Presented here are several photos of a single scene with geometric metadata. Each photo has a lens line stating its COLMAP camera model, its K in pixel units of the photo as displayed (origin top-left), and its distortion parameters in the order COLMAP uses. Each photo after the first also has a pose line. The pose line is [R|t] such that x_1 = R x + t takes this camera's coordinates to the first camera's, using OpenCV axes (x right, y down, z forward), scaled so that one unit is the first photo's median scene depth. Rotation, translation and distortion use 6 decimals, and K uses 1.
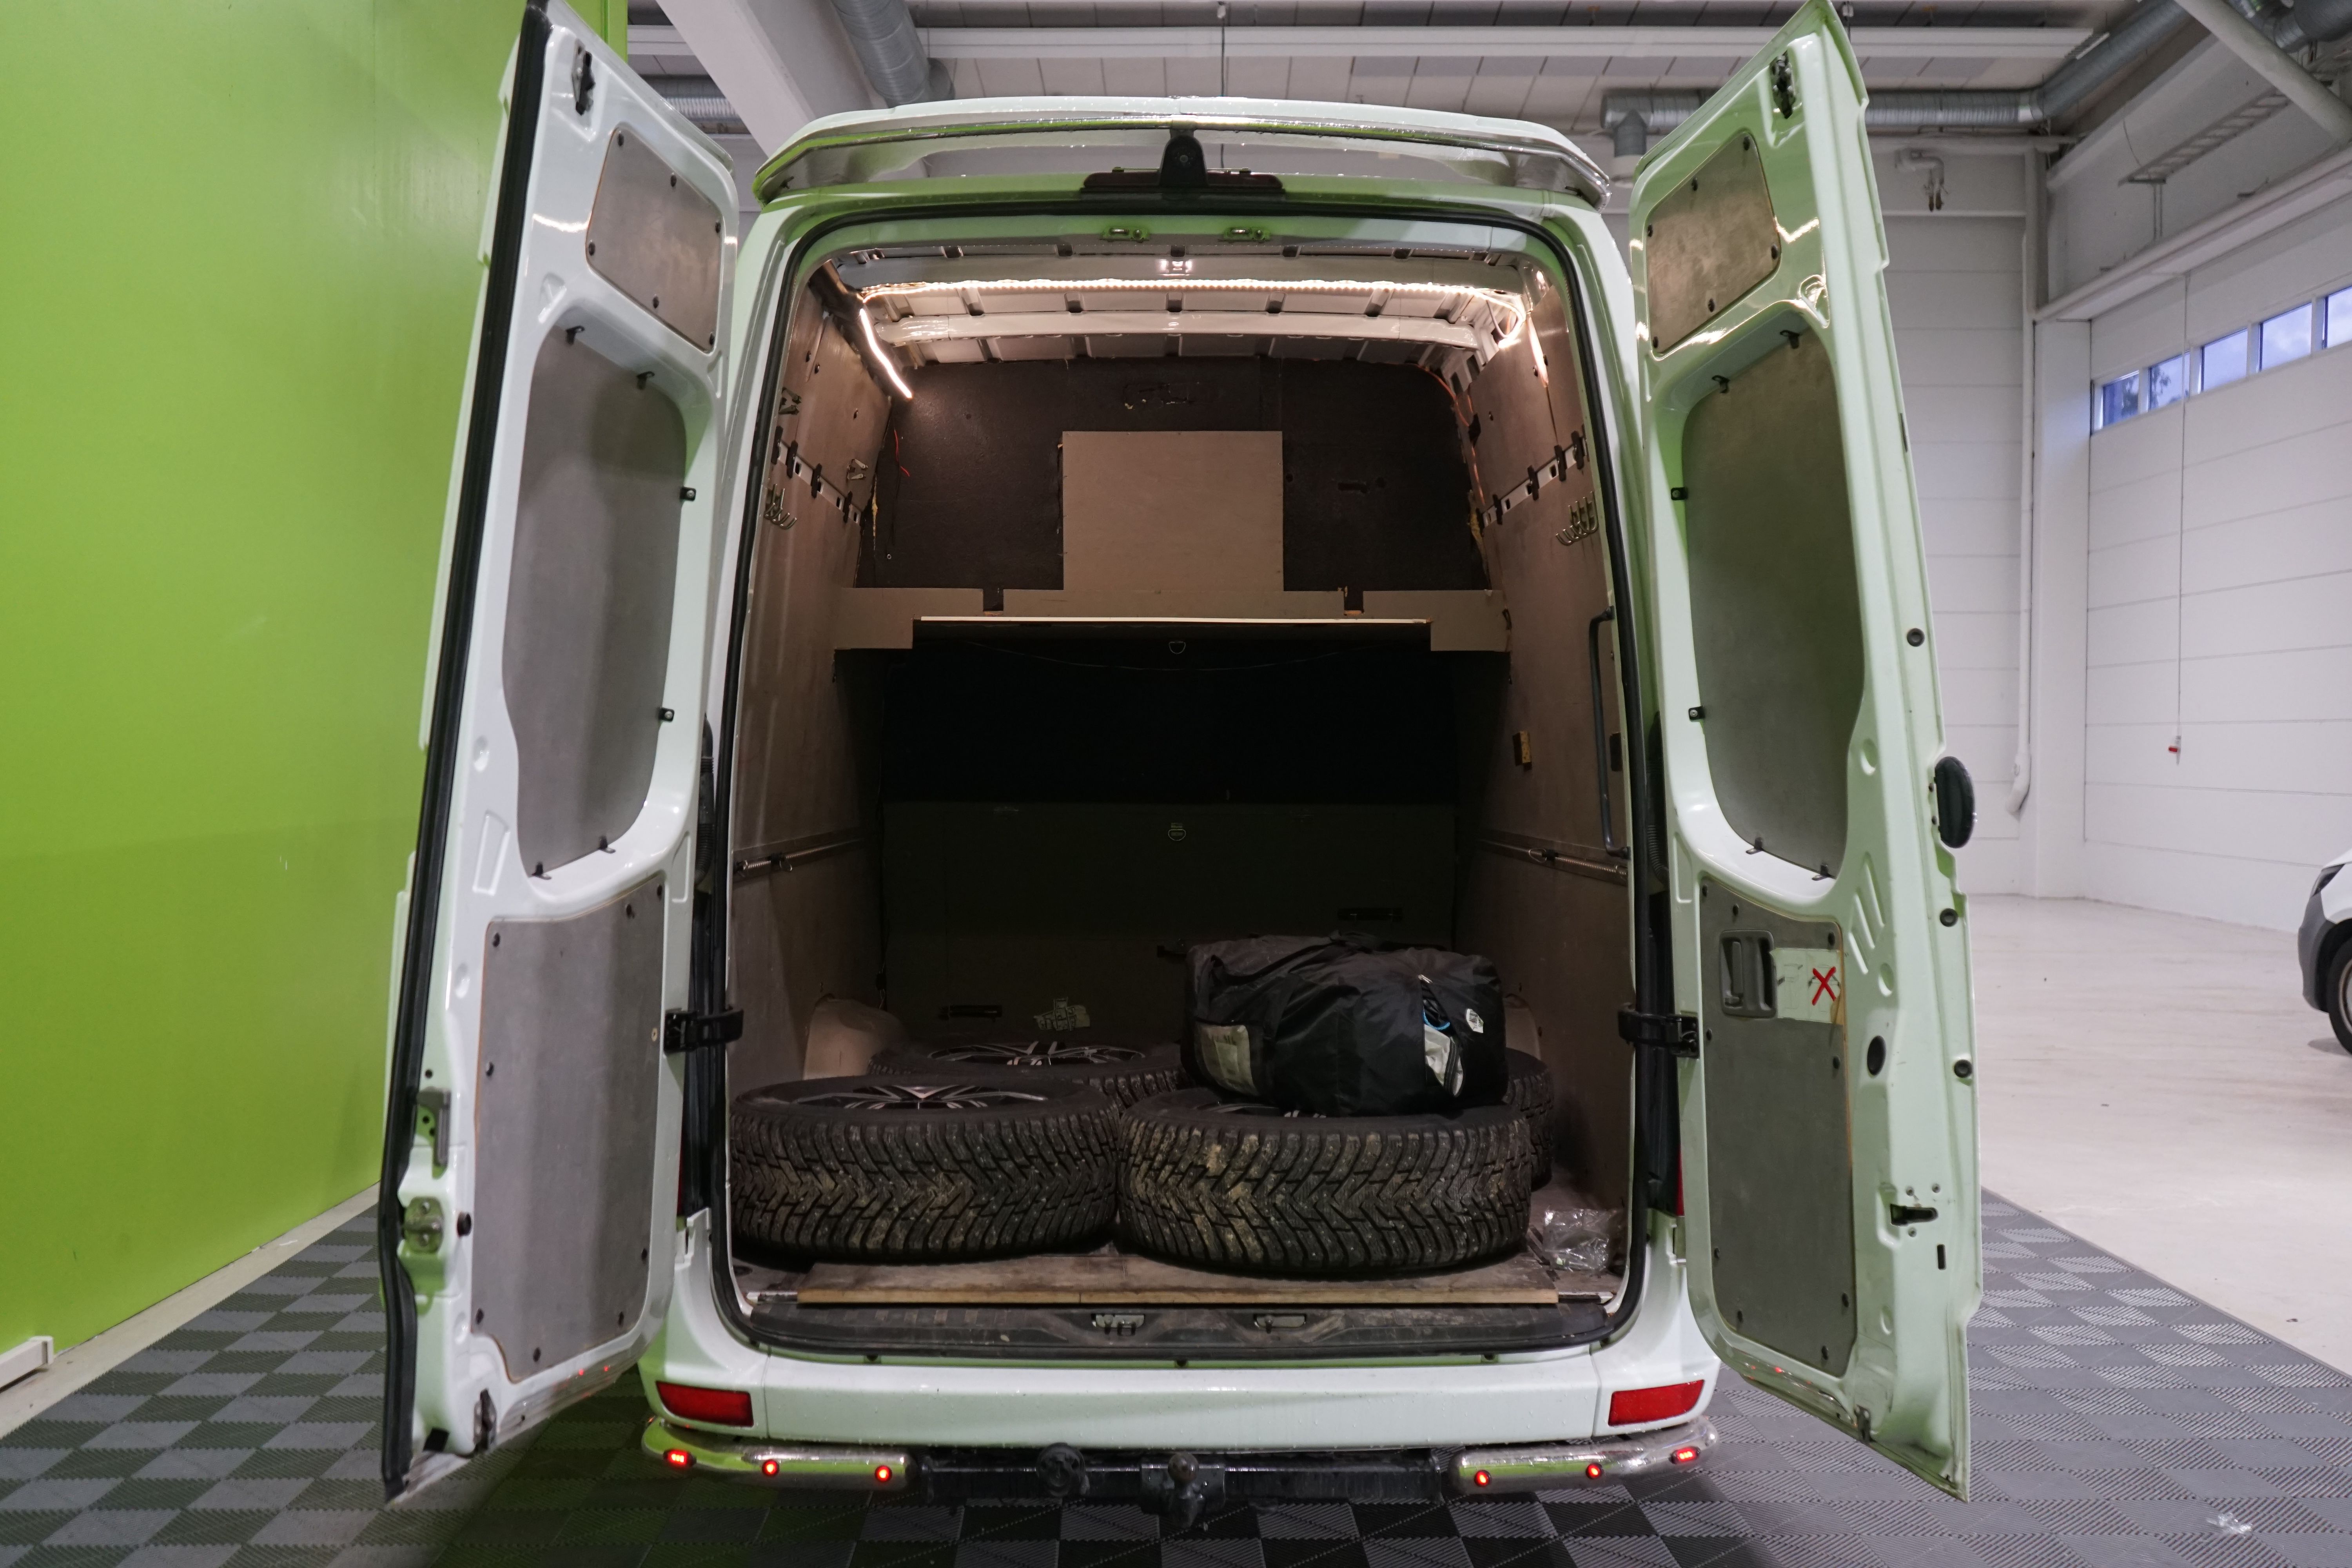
lens RADIAL K [[2243.1, 0, 1176.4], [0, 2243.1, 786.0], [0, 0, 1]] dist [-0.007479, 0.000000]
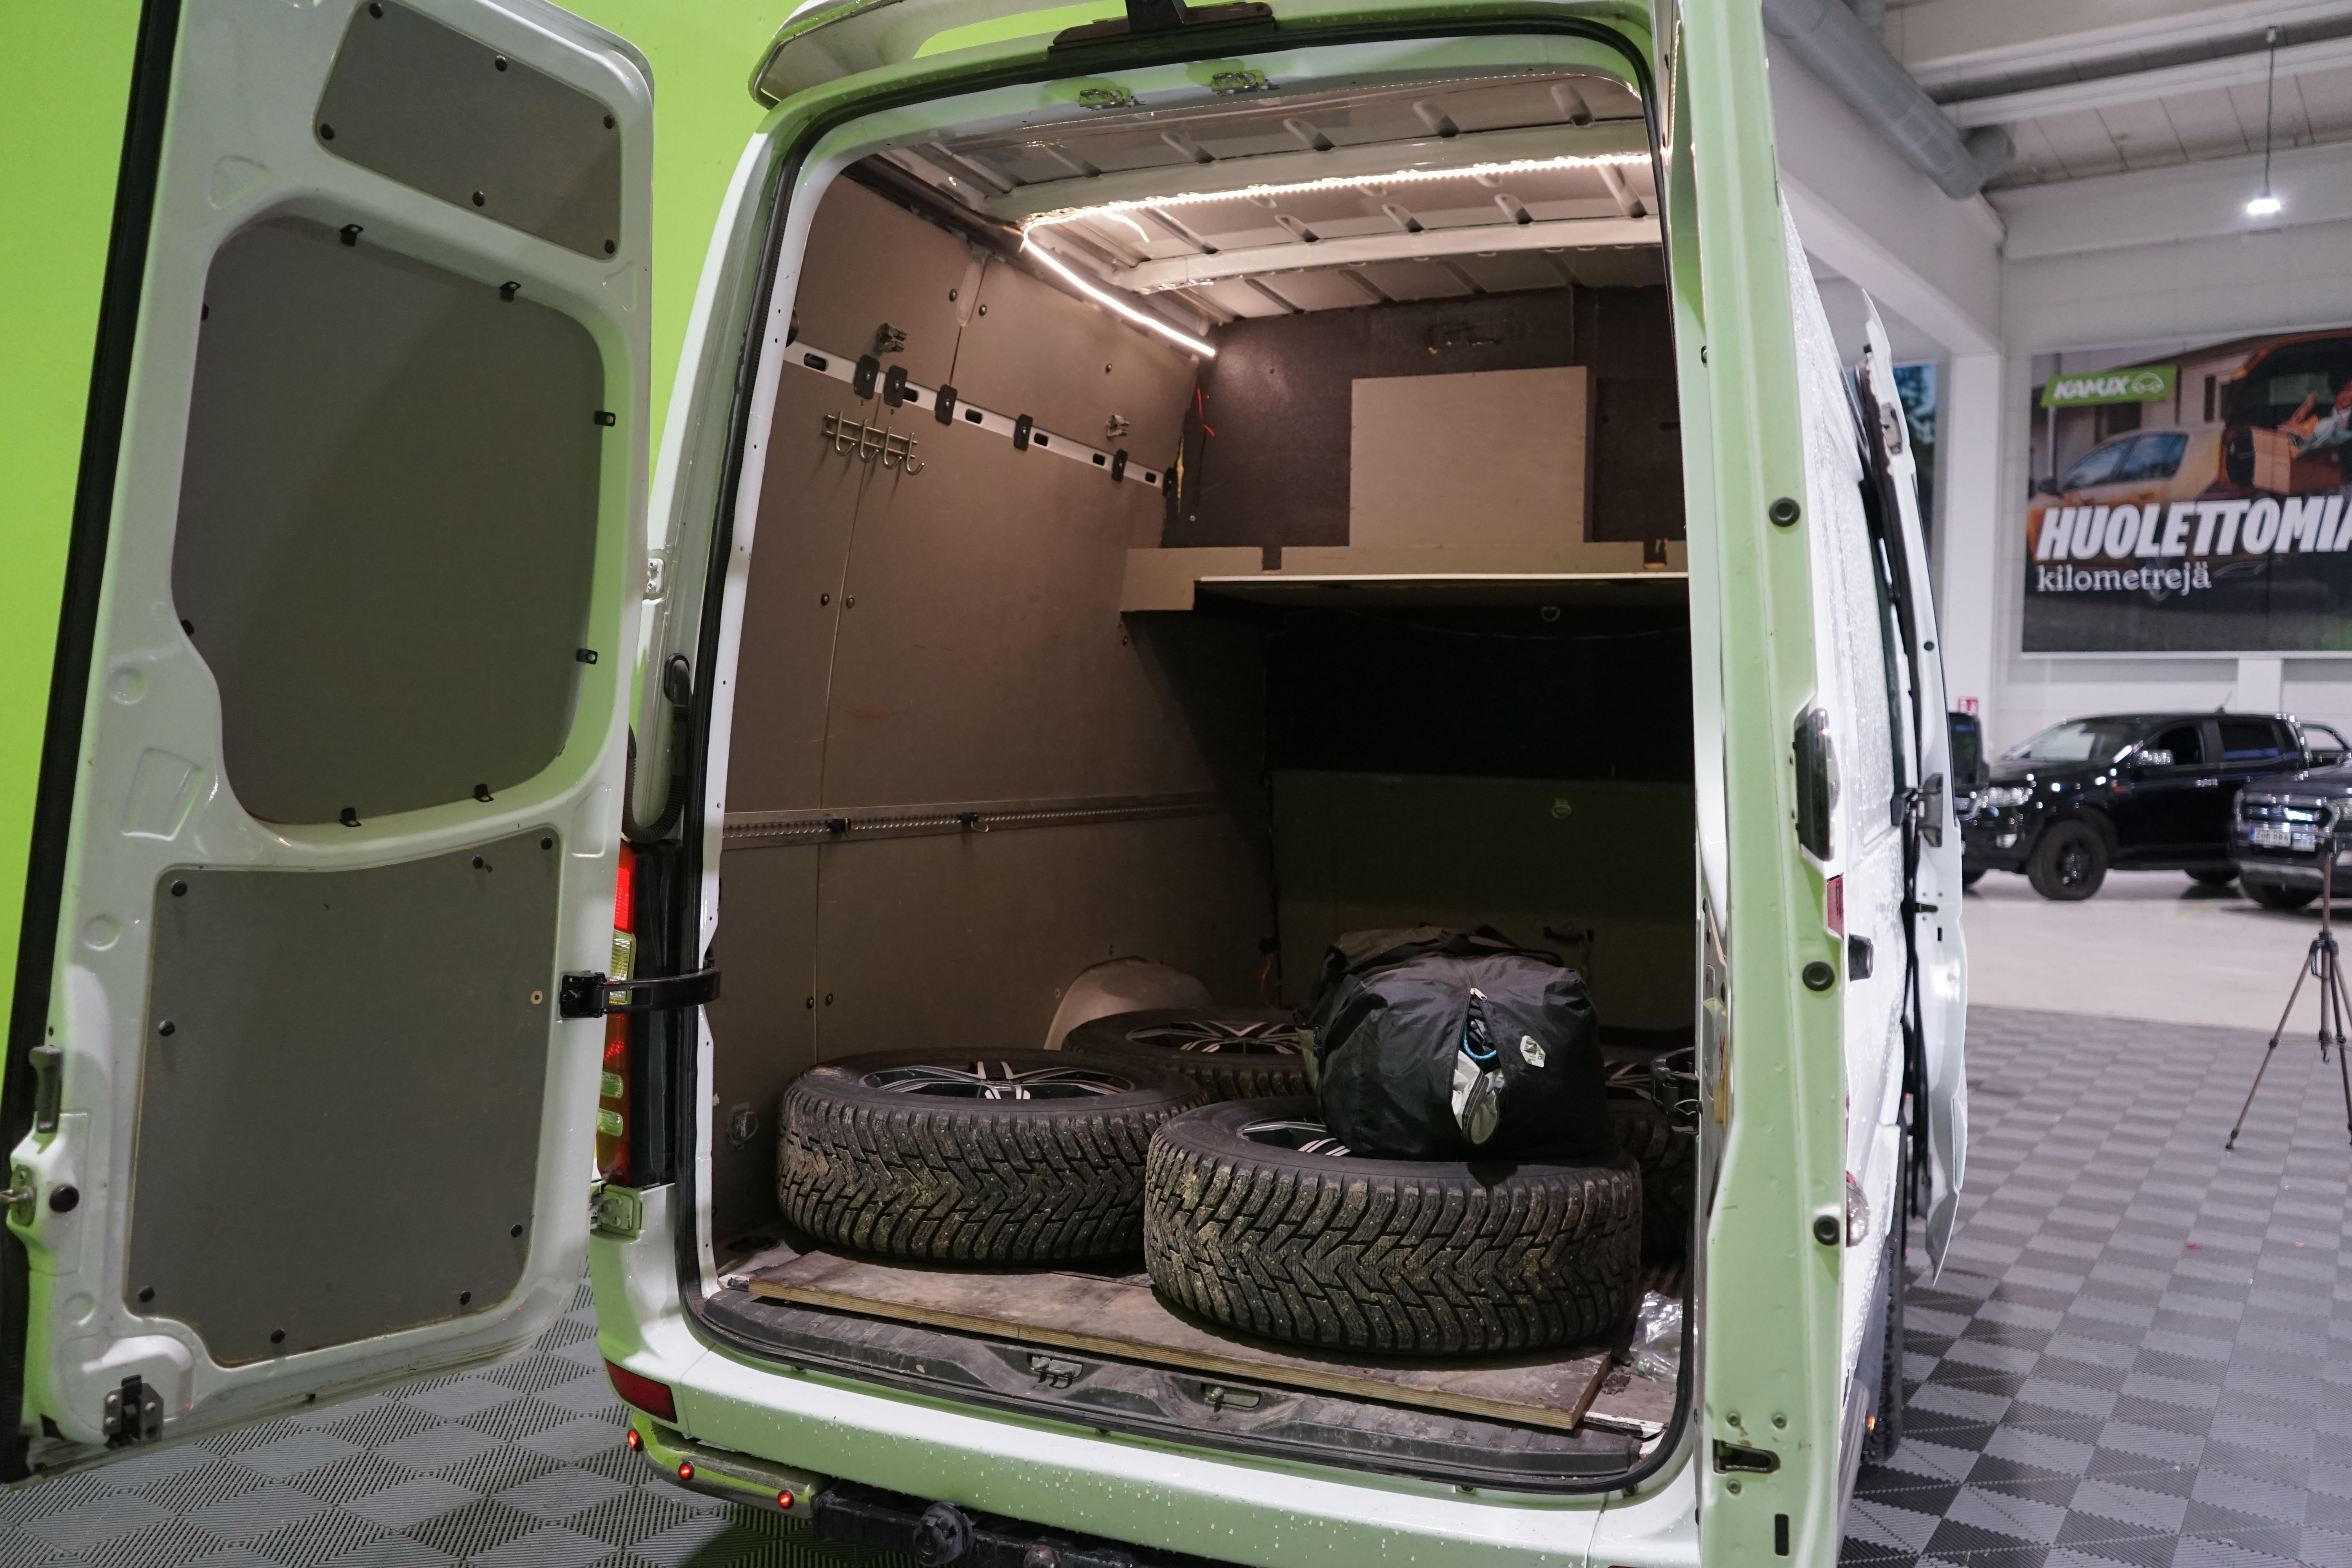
lens RADIAL K [[1870.3, 0, 1178.0], [0, 1870.3, 782.5], [0, 0, 1]] dist [-0.013037, 0.007709]
pose [[0.917534, 0.028728, -0.396619, 0.283953], [-0.024601, 0.999577, 0.015490, 0.002371], [0.396897, -0.004456, 0.917852, 0.349073]]
